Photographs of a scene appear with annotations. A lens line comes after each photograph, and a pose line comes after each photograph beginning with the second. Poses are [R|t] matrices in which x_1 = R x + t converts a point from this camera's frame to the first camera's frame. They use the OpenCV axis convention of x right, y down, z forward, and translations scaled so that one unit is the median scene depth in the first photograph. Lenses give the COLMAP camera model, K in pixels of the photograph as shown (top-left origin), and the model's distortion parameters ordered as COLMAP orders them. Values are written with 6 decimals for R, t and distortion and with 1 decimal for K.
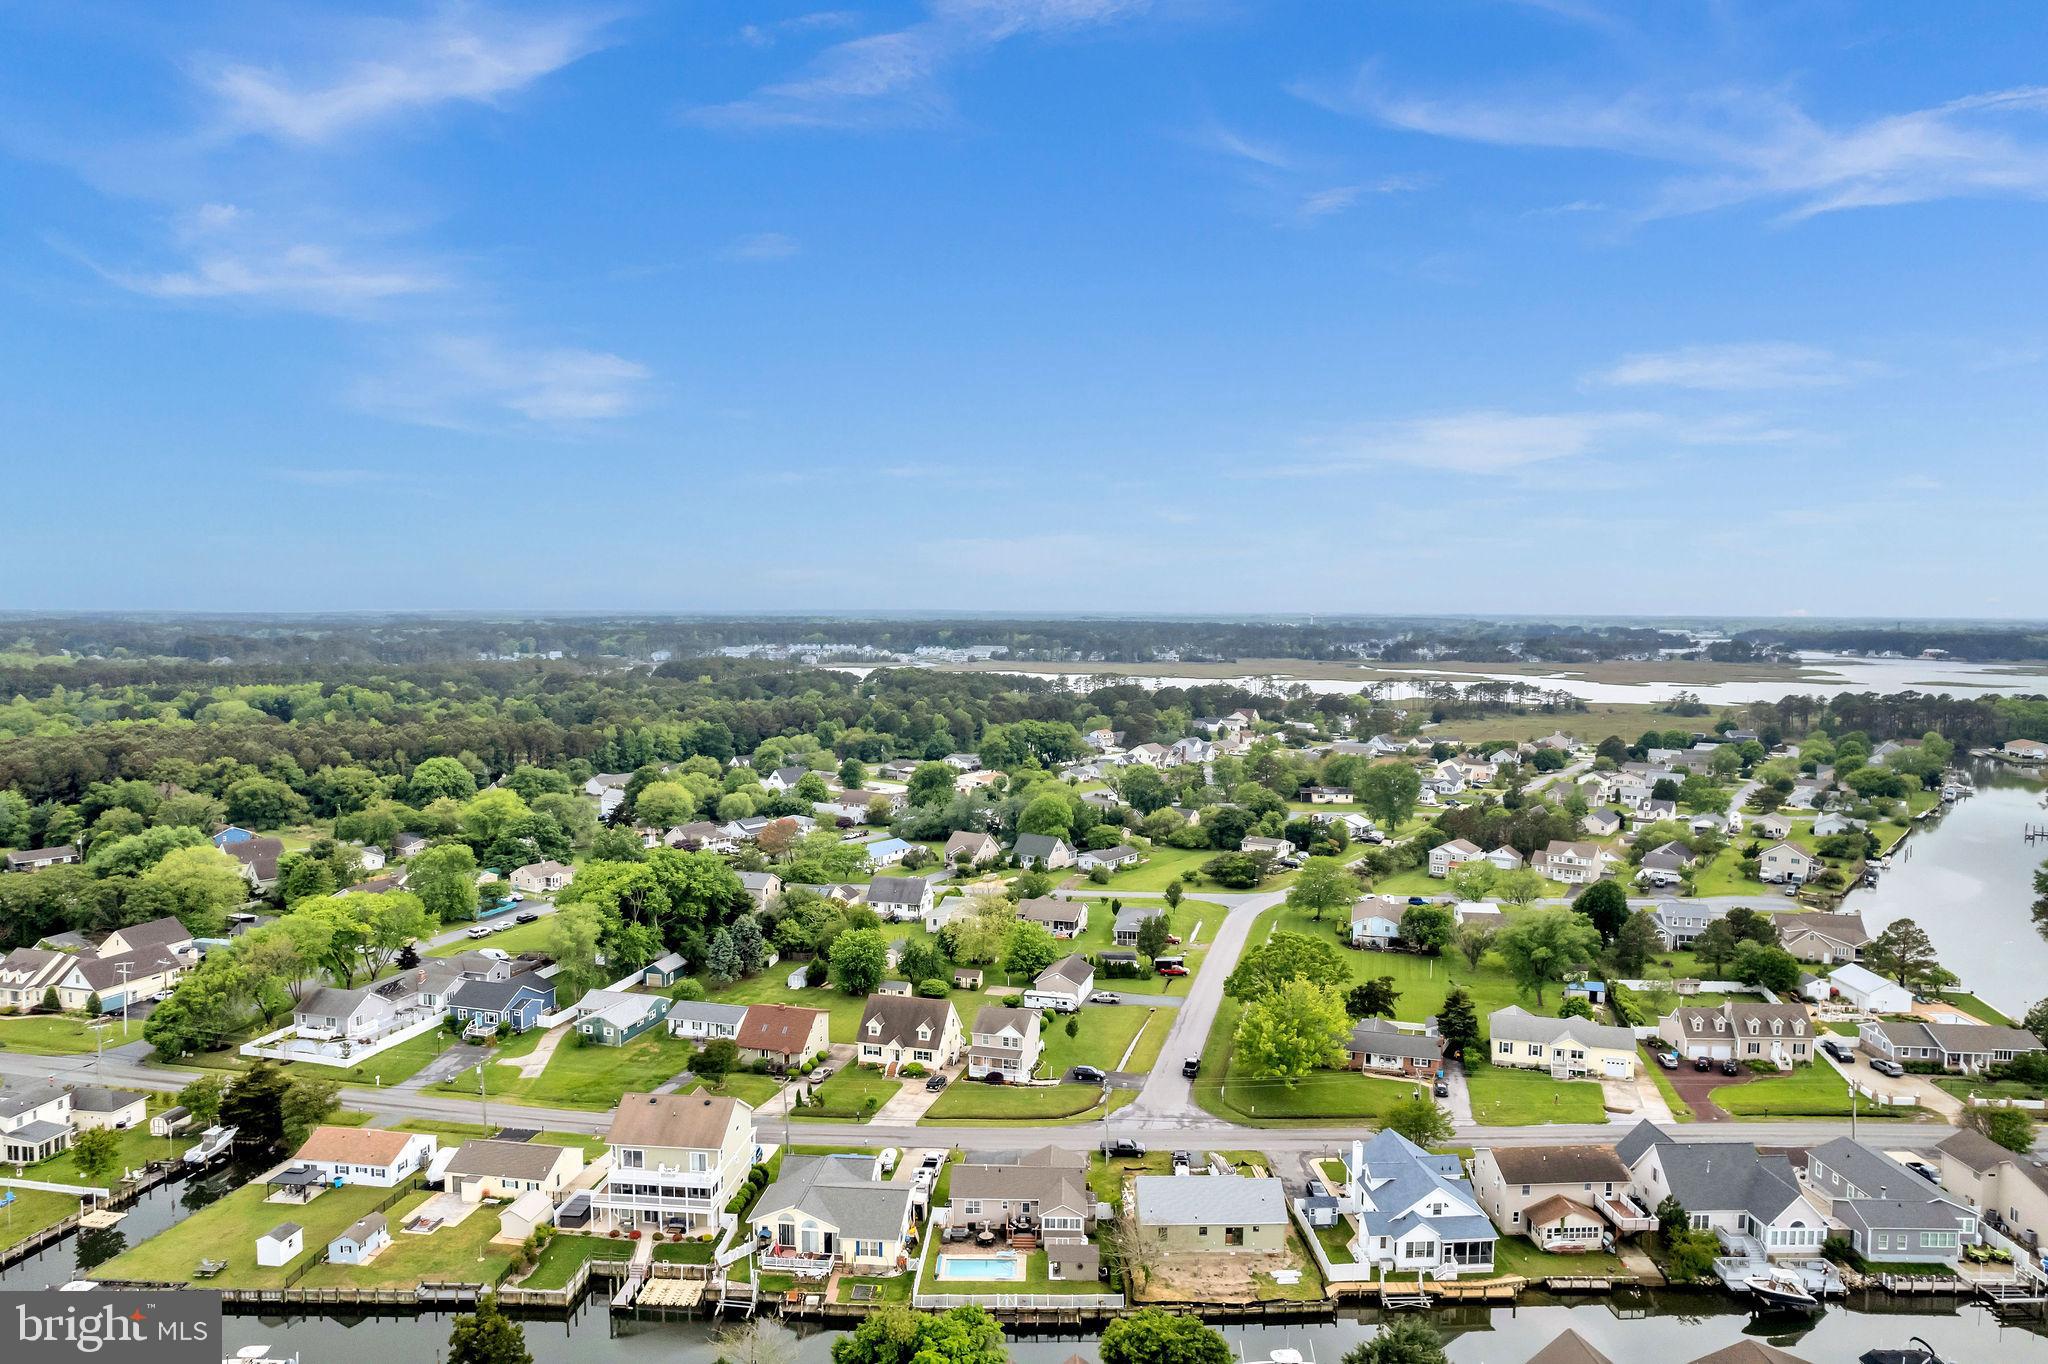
lens RADIAL K [[1229.7, 0, 1031.9], [0, 1229.7, 727.5], [0, 0, 1]] dist [-0.059198, 0.051445]
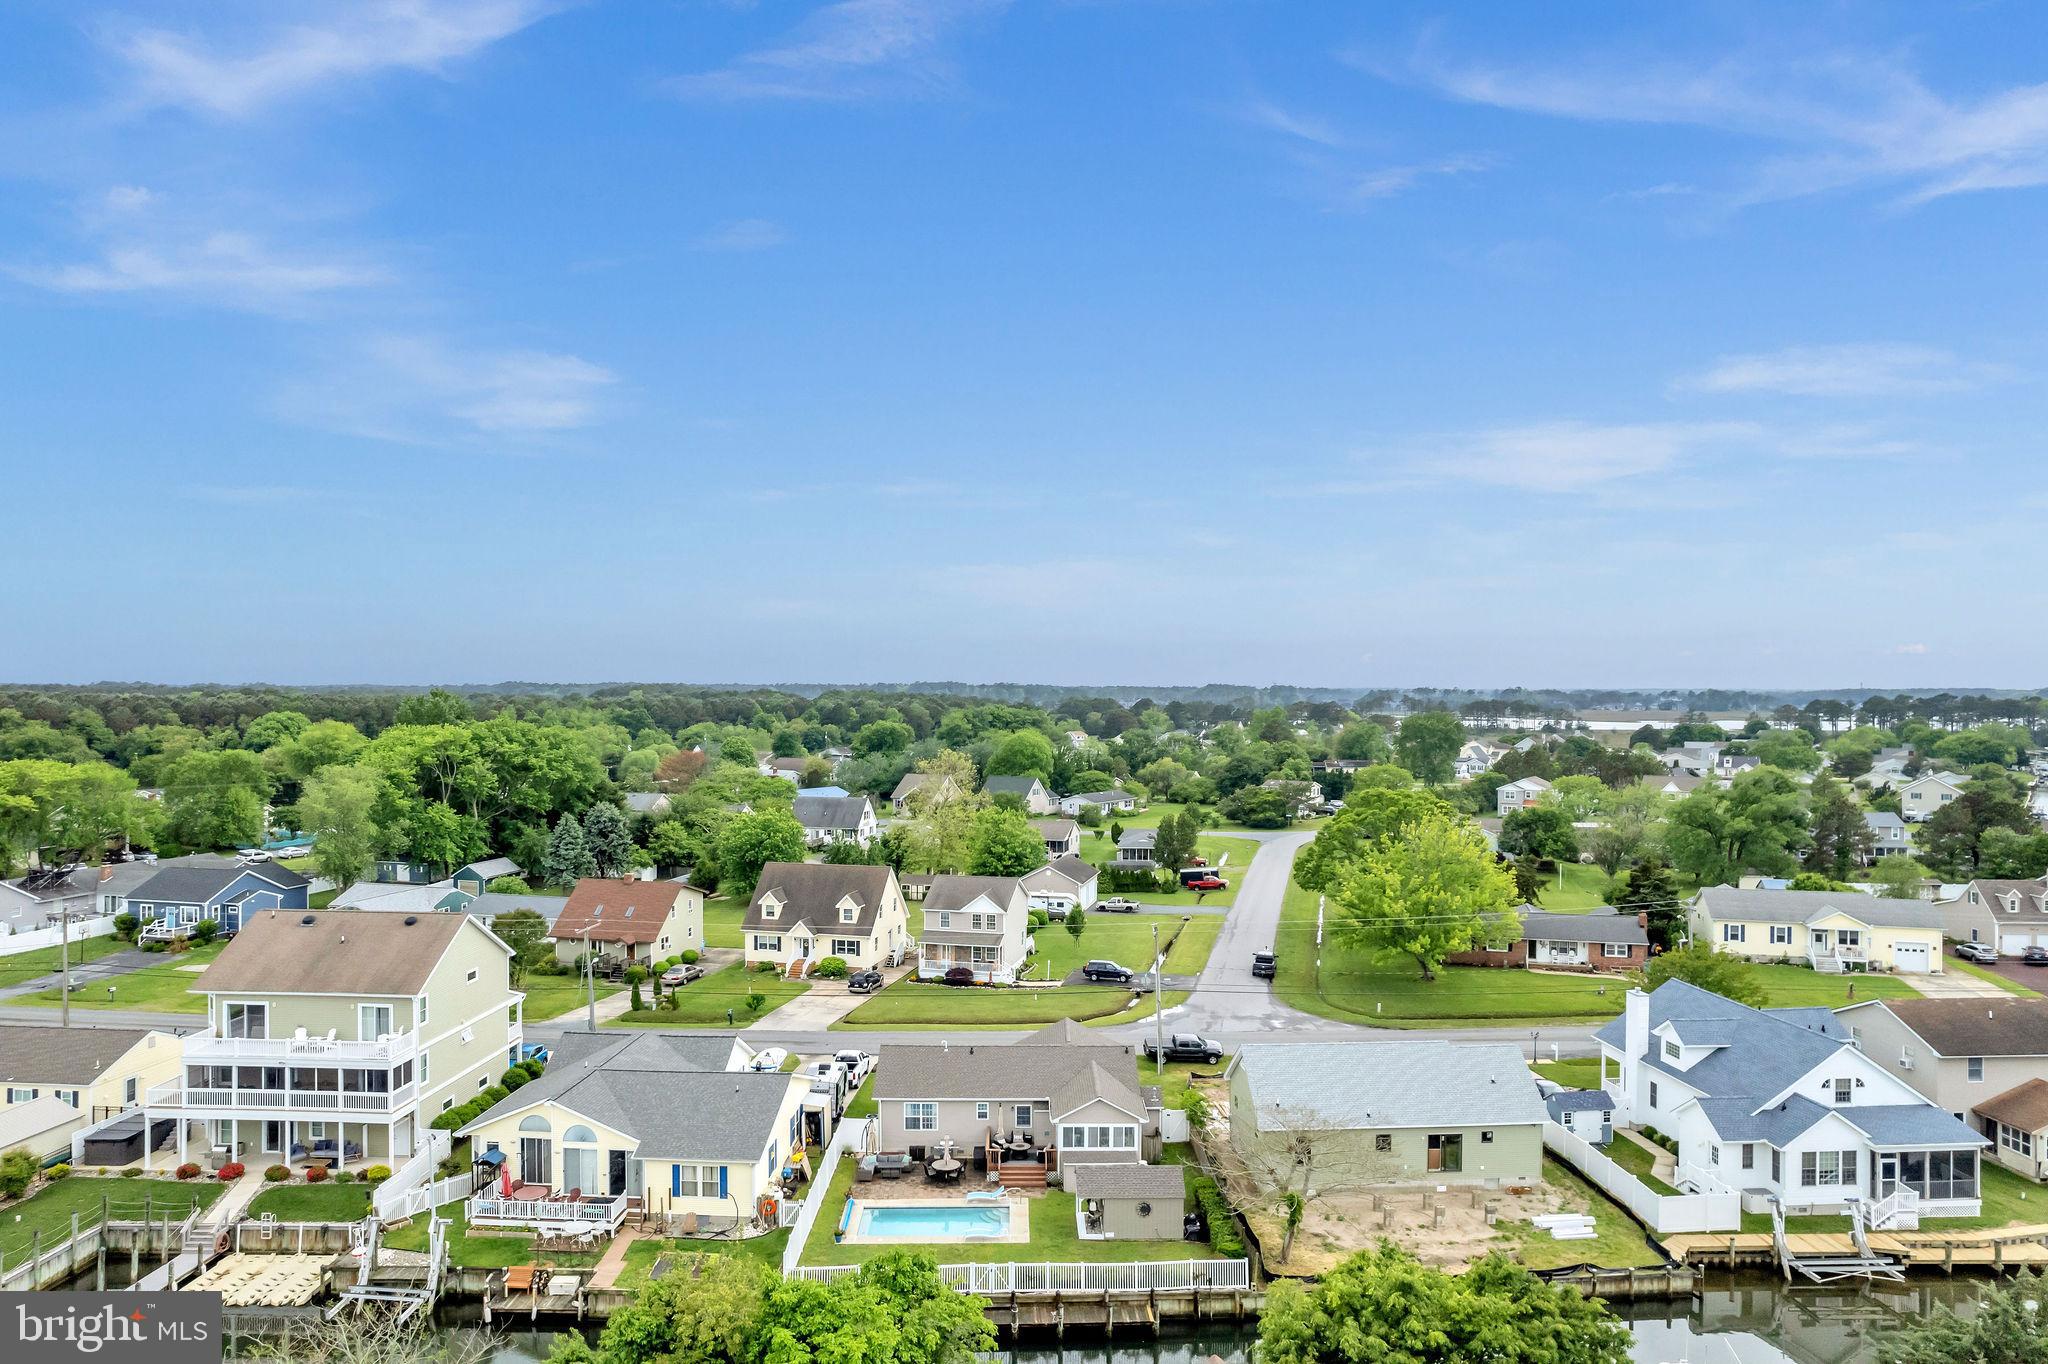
lens RADIAL K [[1268.7, 0, 1024.0], [0, 1268.7, 682.0], [0, 0, 1]] dist [-0.065558, 0.061922]
pose [[0.999676, -0.005592, 0.024850, -0.016706], [0.007678, 0.996380, -0.084662, 0.256156], [-0.024286, 0.084825, 0.996100, 0.456033]]
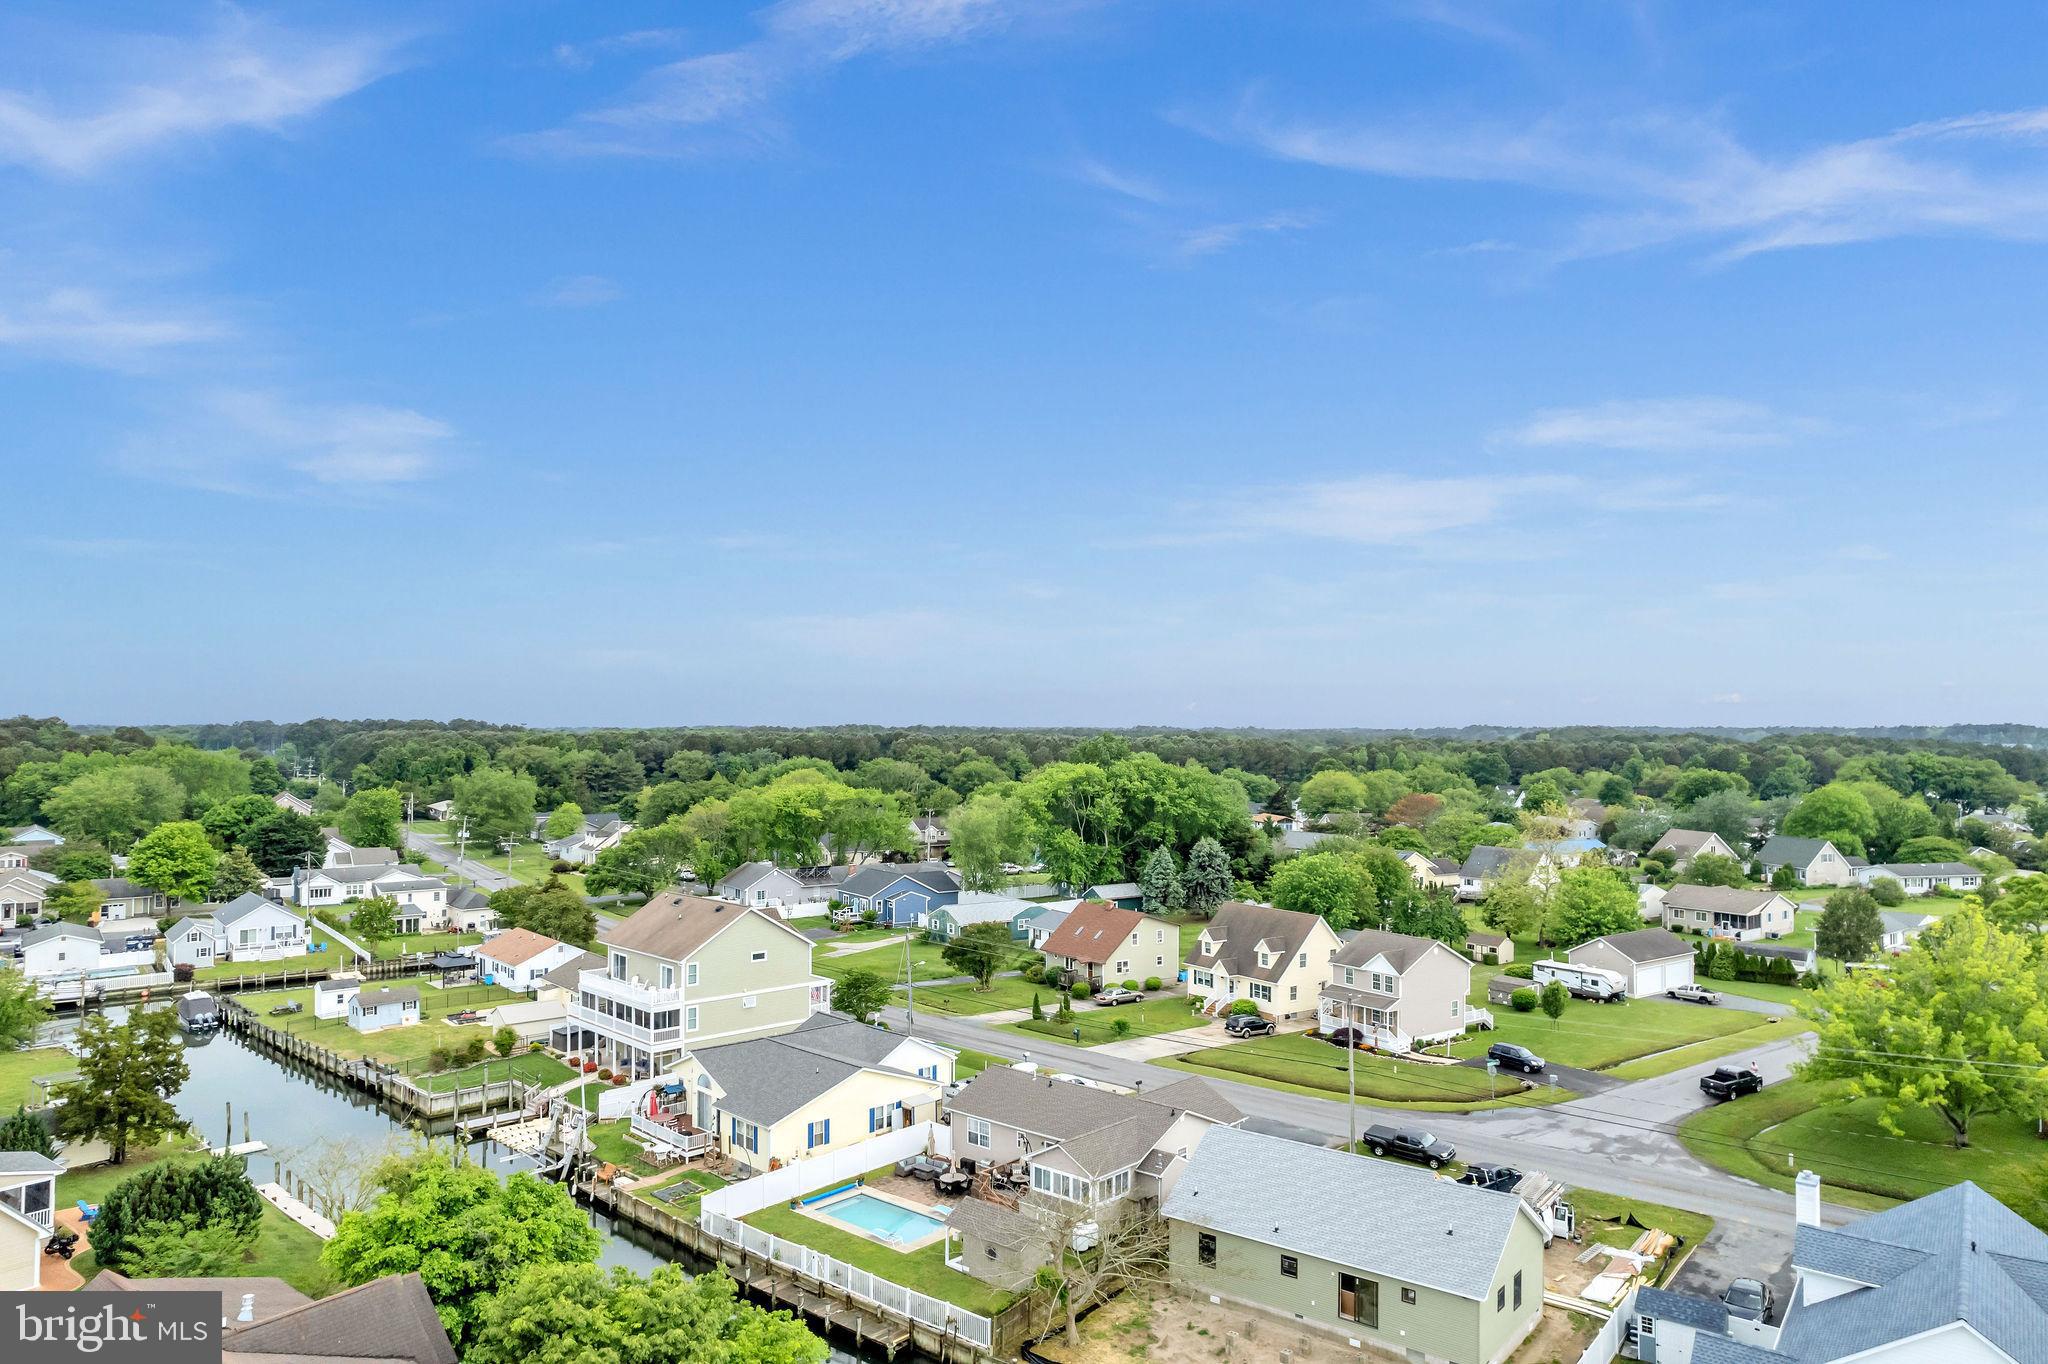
lens RADIAL K [[1275.7, 0, 1066.4], [0, 1275.7, 682.2], [0, 0, 1]] dist [-0.035578, 0.000755]
pose [[0.775346, -0.028436, -0.630897, 0.348420], [-0.047405, 0.993547, -0.103040, 0.247836], [0.629755, 0.109799, 0.768994, 0.561310]]
